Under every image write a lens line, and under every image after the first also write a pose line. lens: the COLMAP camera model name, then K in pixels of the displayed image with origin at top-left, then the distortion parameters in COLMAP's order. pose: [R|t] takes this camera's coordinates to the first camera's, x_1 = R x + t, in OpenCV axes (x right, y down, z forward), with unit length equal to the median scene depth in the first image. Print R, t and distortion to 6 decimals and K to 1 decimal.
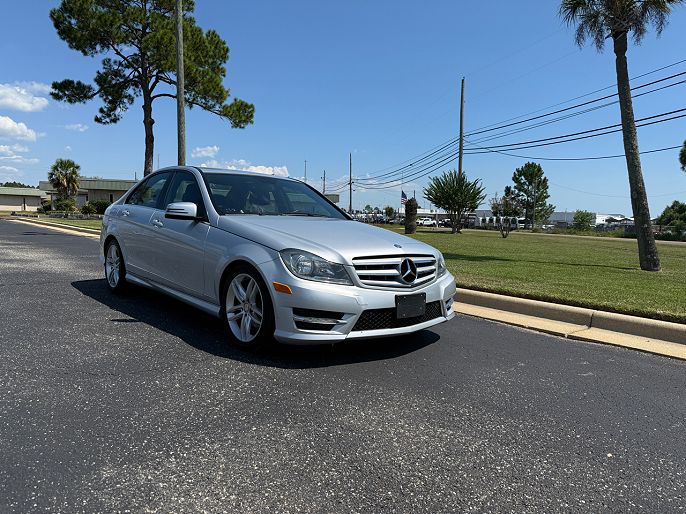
lens RADIAL K [[495.0, 0, 343.0], [0, 495.0, 257.0], [0, 0, 1]] dist [0.027947, -0.073123]
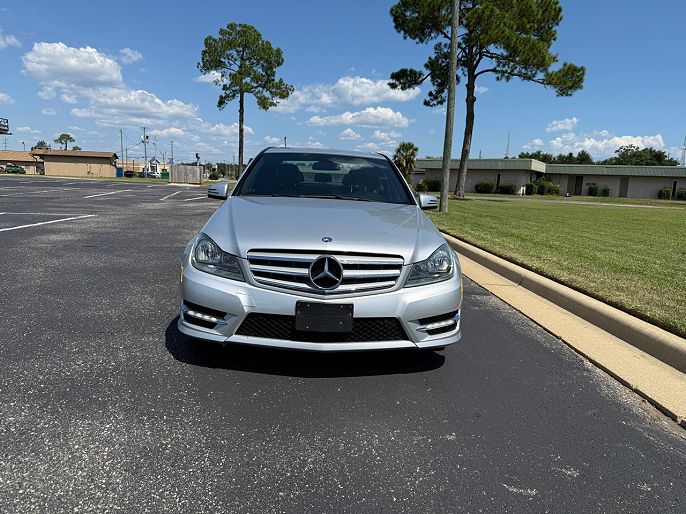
lens RADIAL K [[495.0, 0, 343.0], [0, 495.0, 257.0], [0, 0, 1]] dist [0.027947, -0.073123]
pose [[0.763230, 0.090361, -0.639778, 0.087353], [-0.061452, 0.995836, 0.067340, -0.006688], [0.643198, -0.012081, 0.765604, 0.057847]]
